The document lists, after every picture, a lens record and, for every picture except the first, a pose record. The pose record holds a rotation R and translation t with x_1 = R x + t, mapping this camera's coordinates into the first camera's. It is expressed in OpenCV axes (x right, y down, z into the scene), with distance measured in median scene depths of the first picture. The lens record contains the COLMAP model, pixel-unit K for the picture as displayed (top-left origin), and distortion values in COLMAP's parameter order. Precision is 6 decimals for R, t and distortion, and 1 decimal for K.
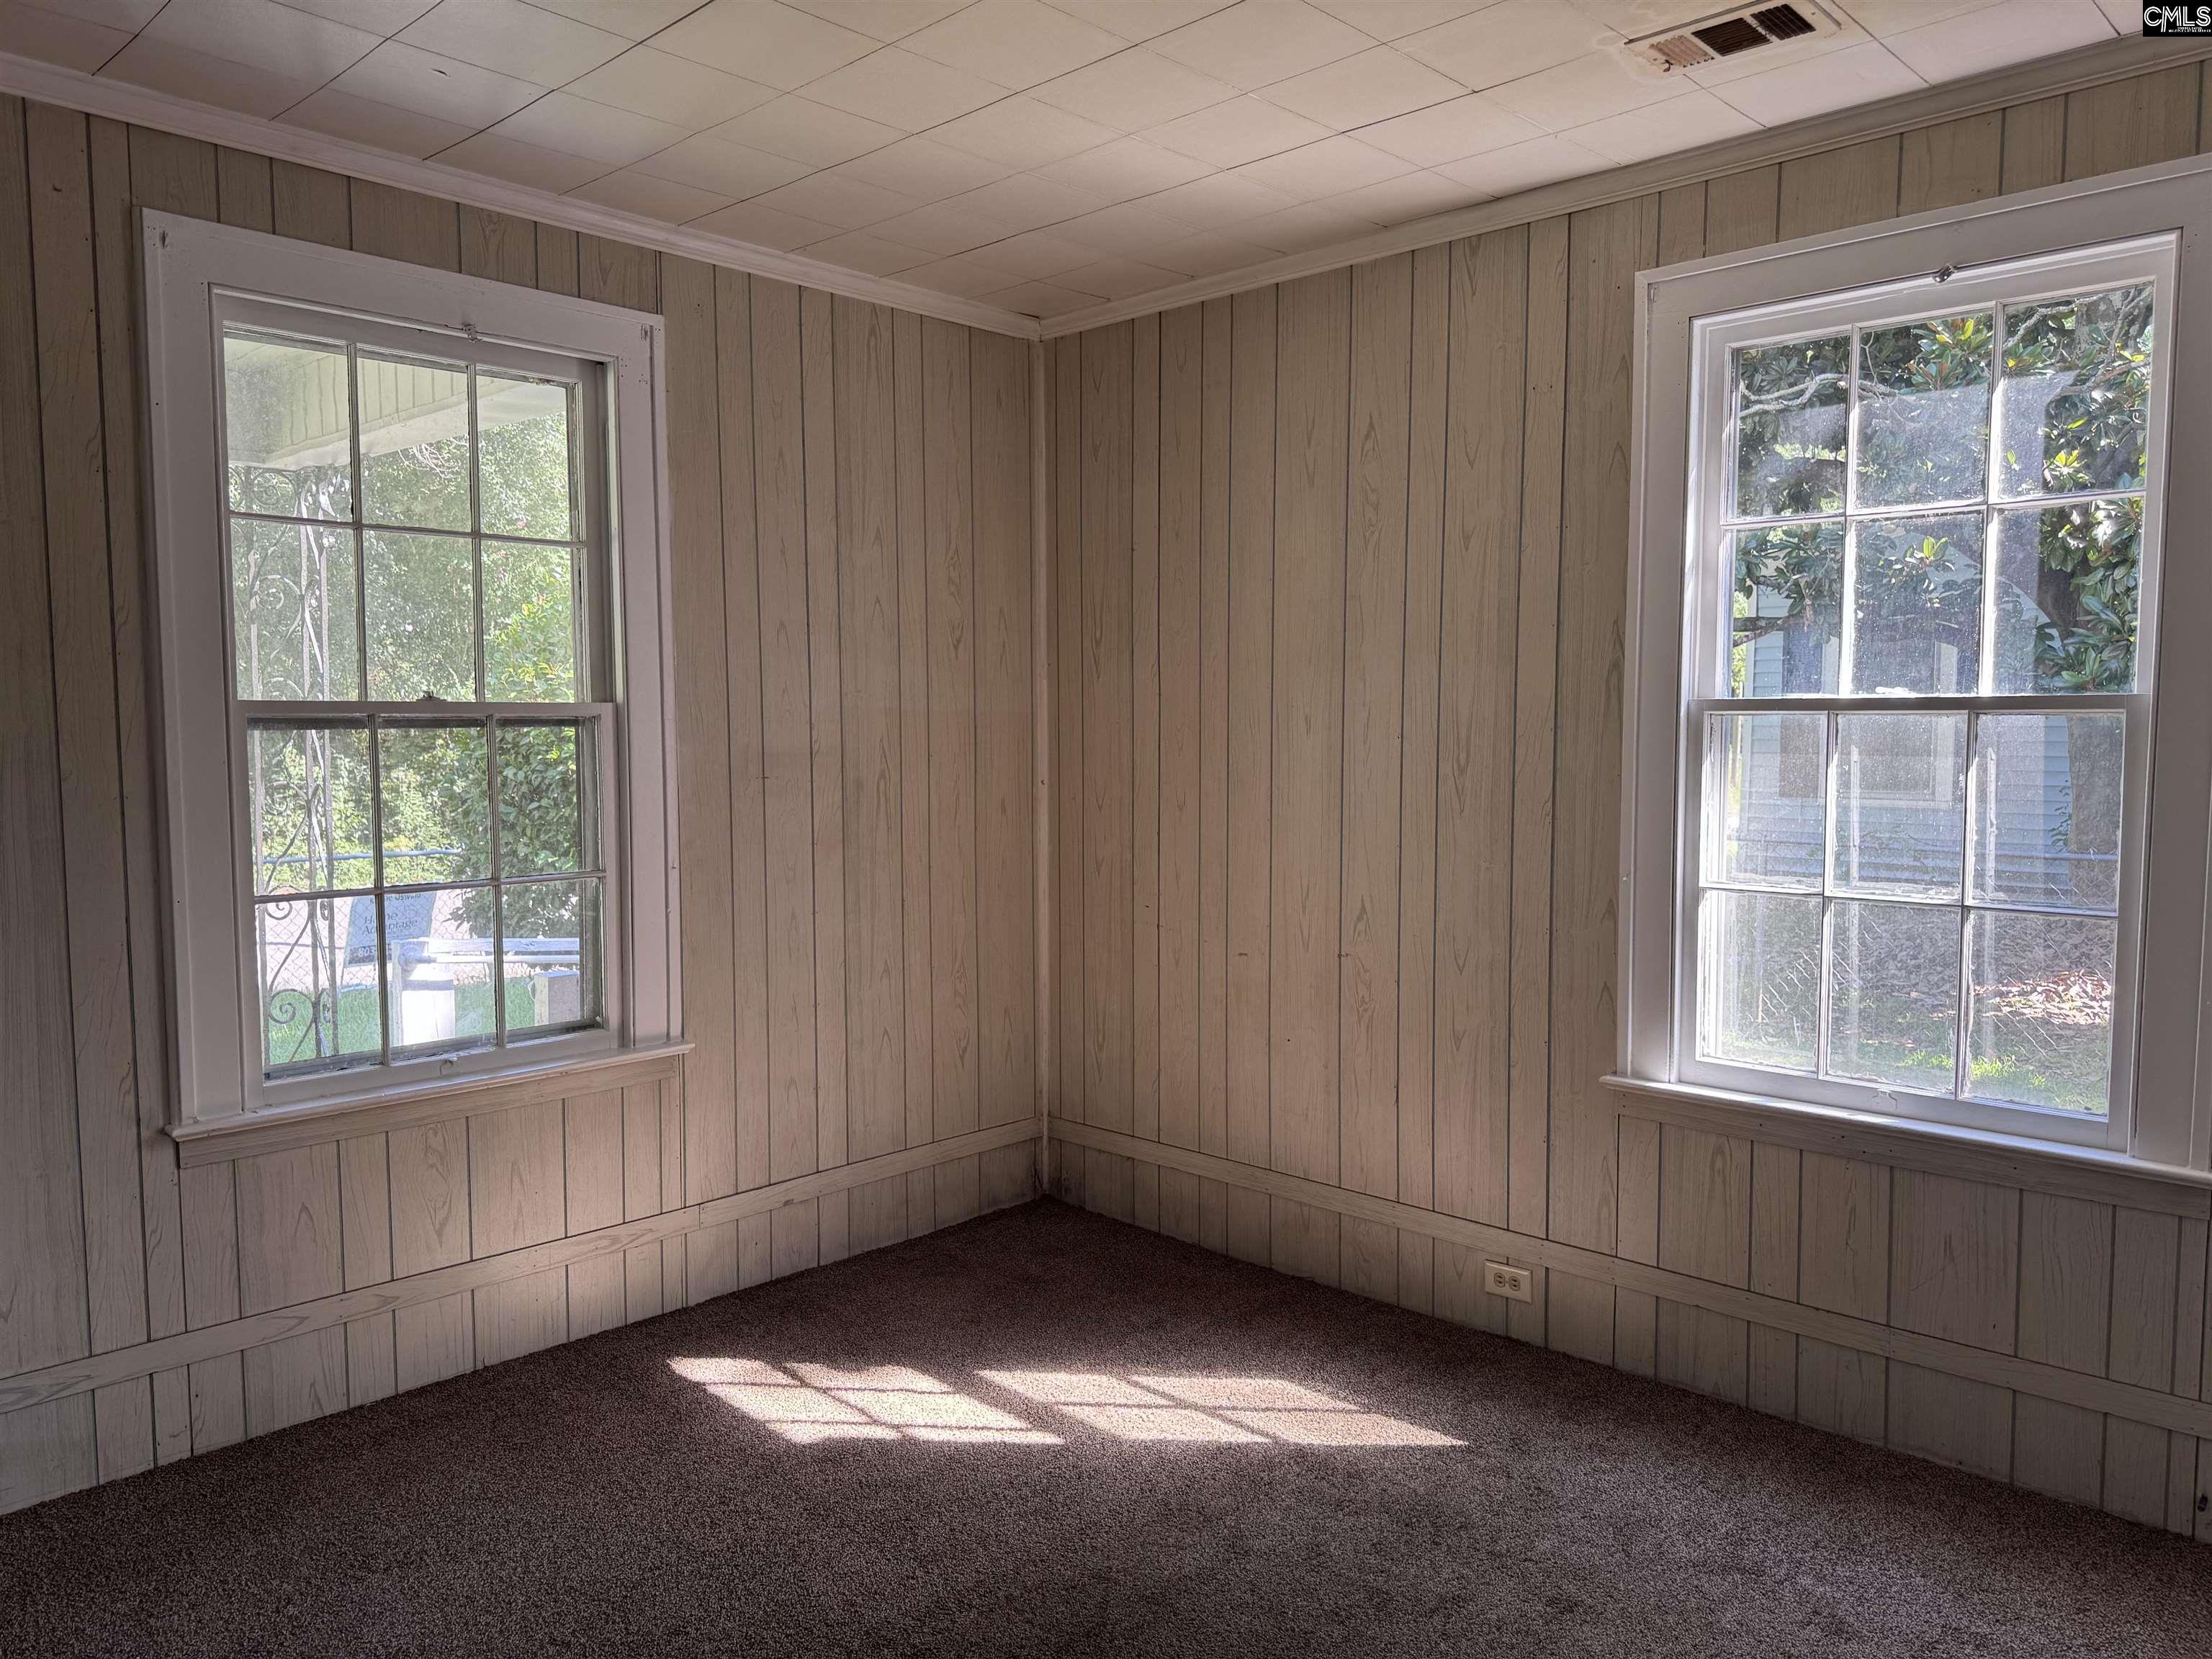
lens RADIAL K [[1574.0, 0, 1087.1], [0, 1574.0, 842.3], [0, 0, 1]] dist [0.058676, -0.069323]
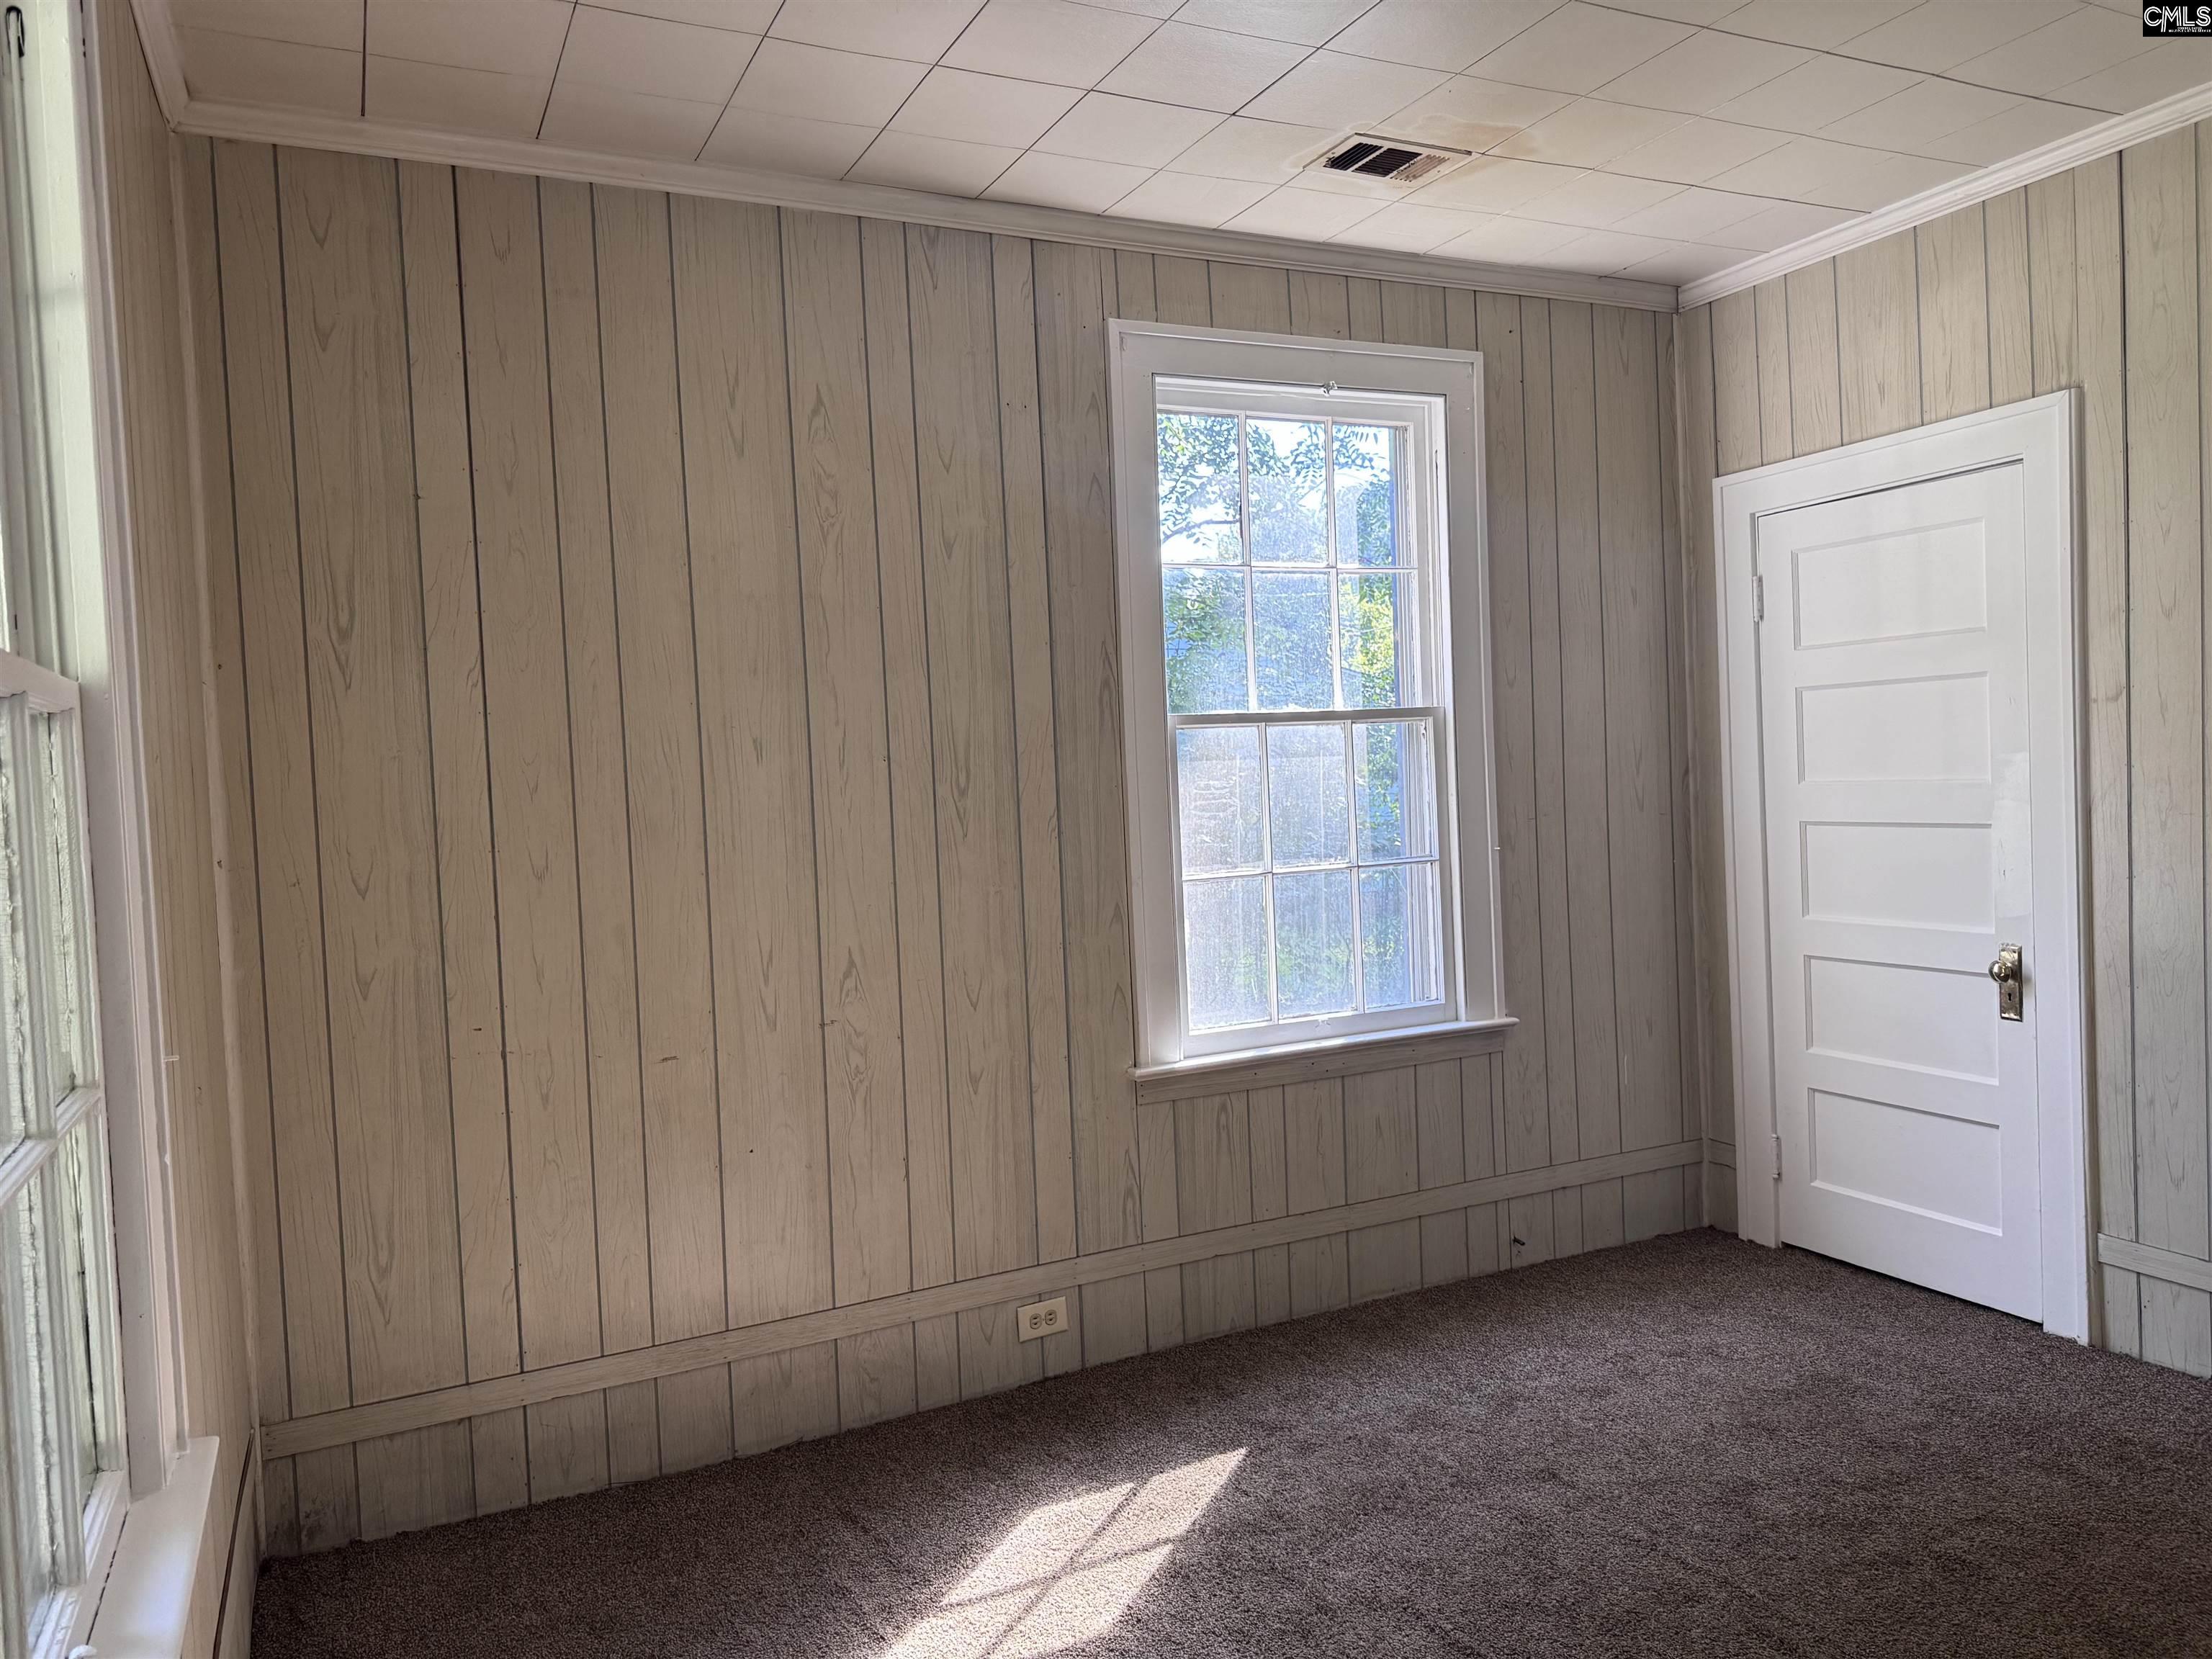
lens RADIAL K [[1574.0, 0, 1119.5], [0, 1574.0, 837.4], [0, 0, 1]] dist [0.058676, -0.069323]
pose [[0.326356, -0.049255, 0.943963, -0.622361], [0.119905, 0.992731, 0.010345, -0.017803], [-0.937611, 0.109810, 0.329890, 0.622037]]
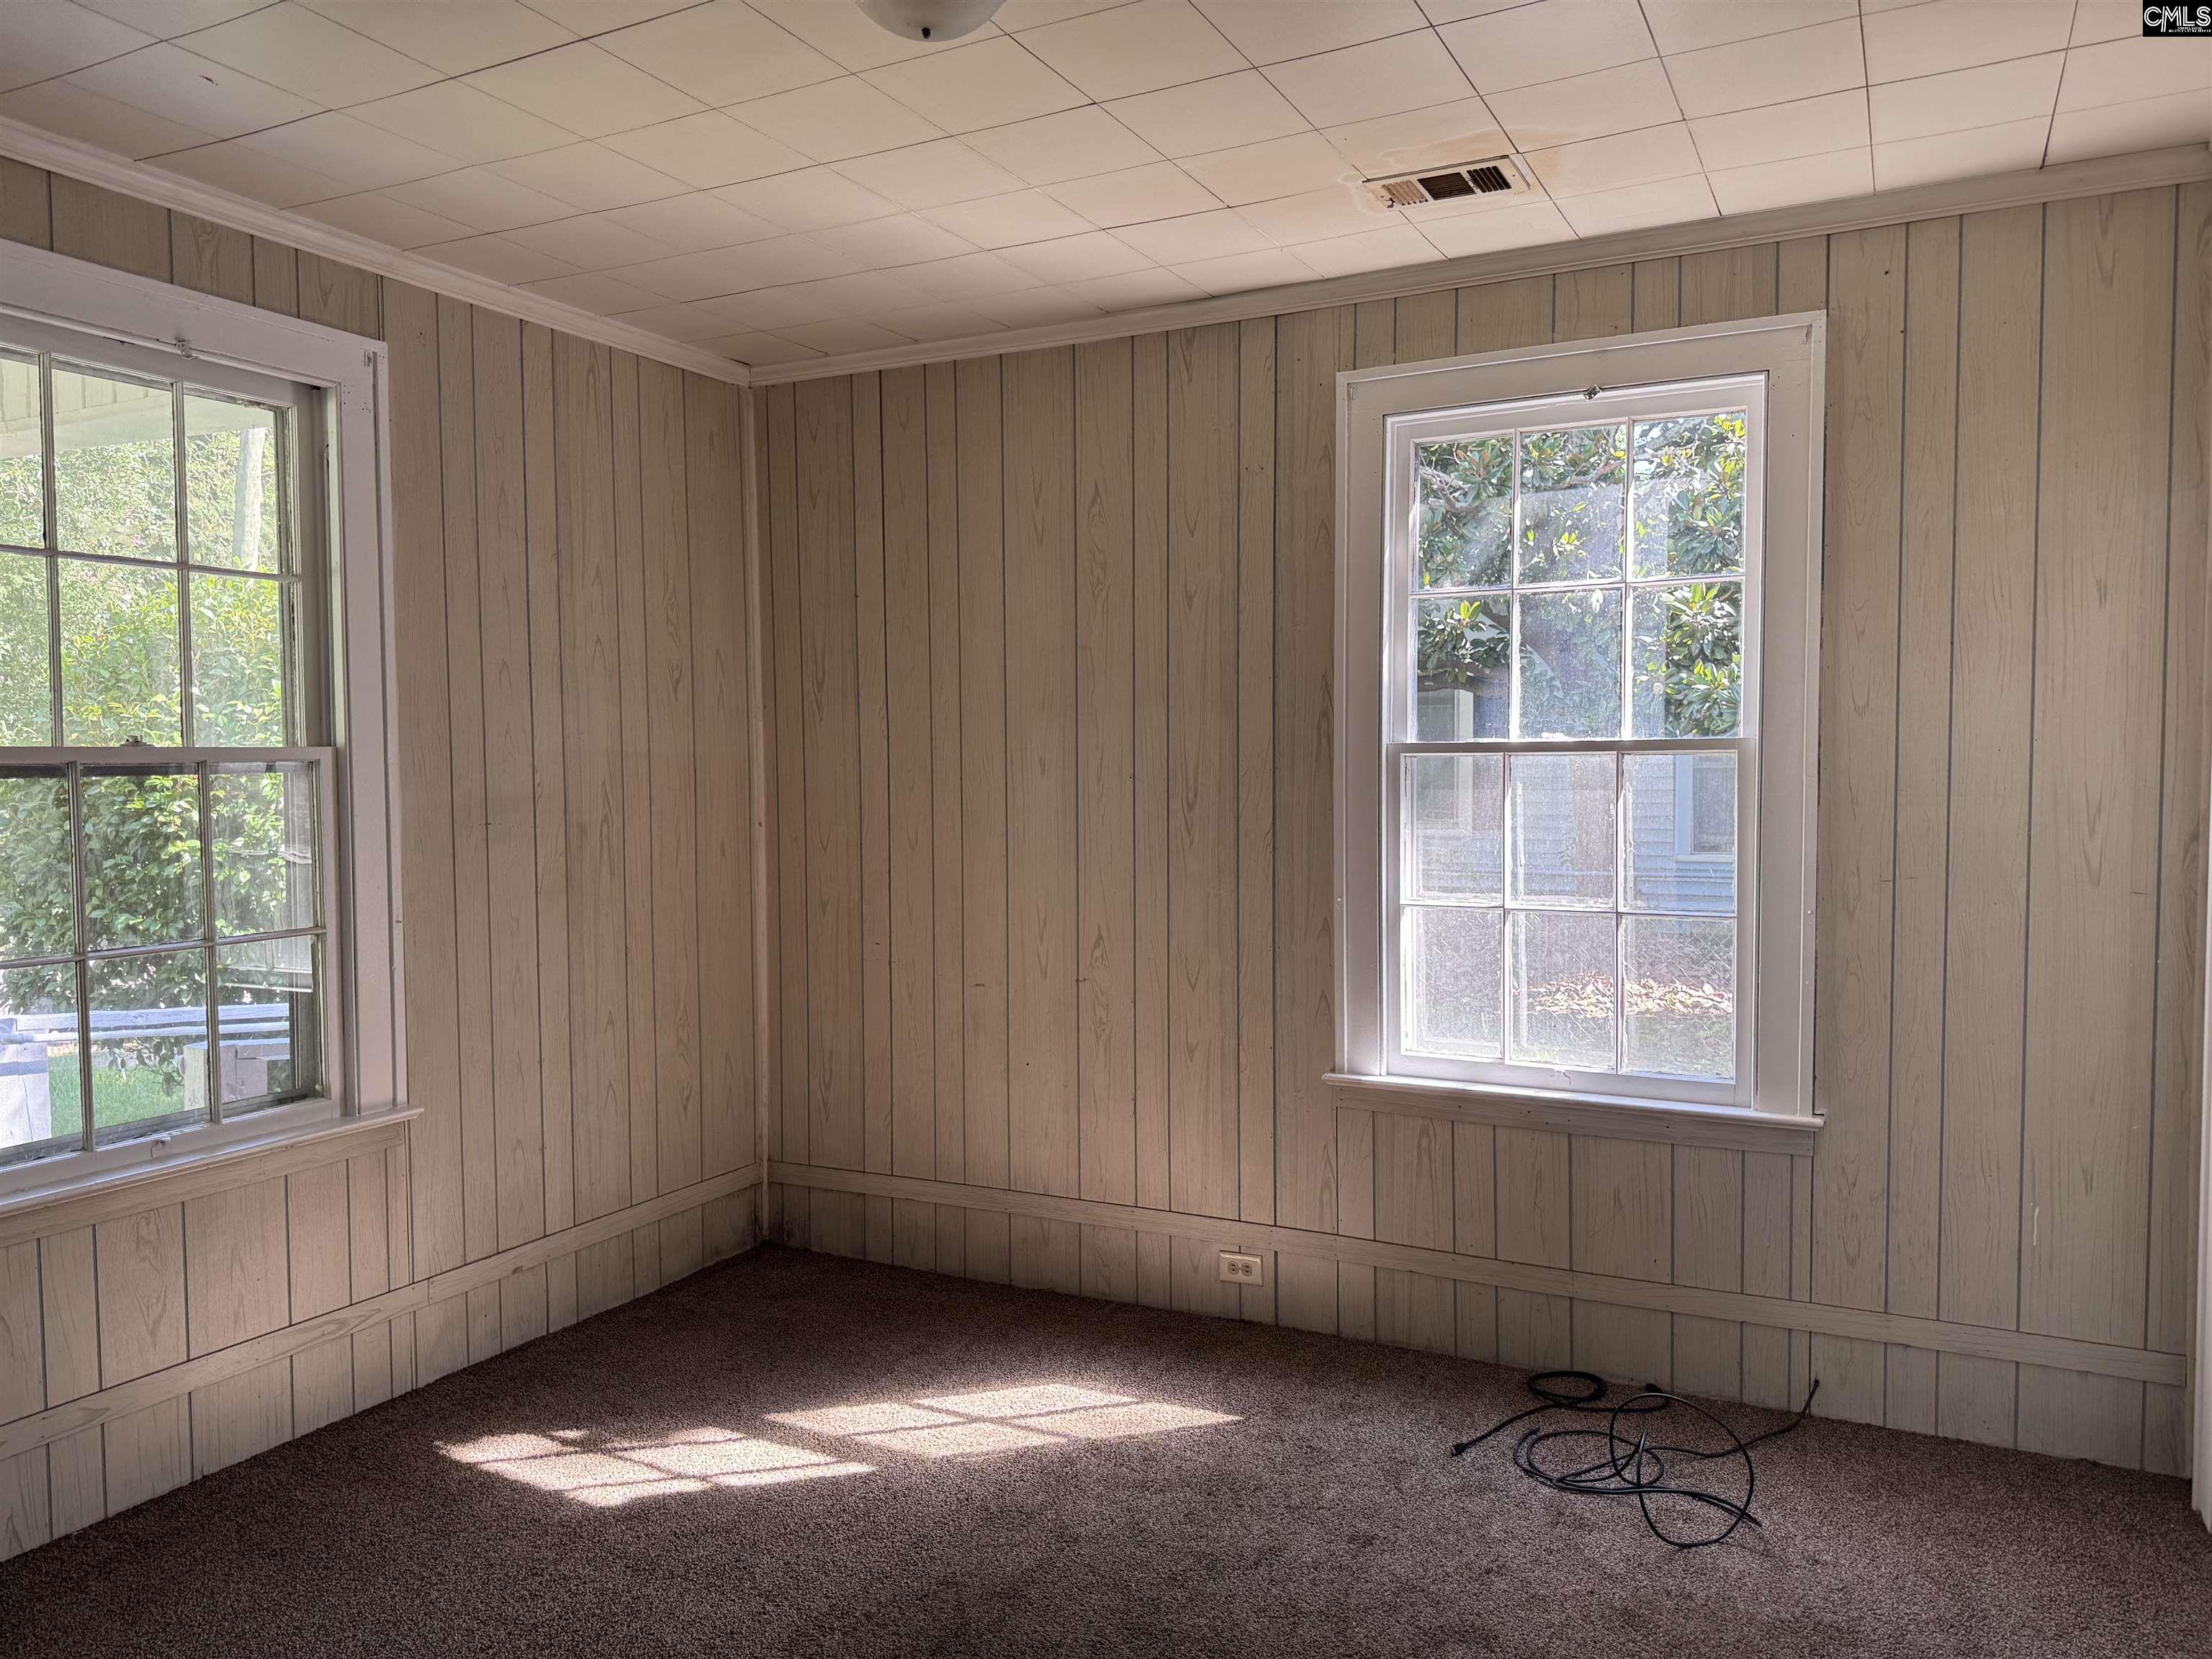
lens RADIAL K [[1574.0, 0, 1104.2], [0, 1574.0, 840.8], [0, 0, 1]] dist [0.058676, -0.069323]
pose [[0.955873, -0.019943, 0.293103, -0.145286], [0.028016, 0.999334, -0.023369, 0.002180], [-0.292442, 0.030549, 0.955795, -0.031481]]
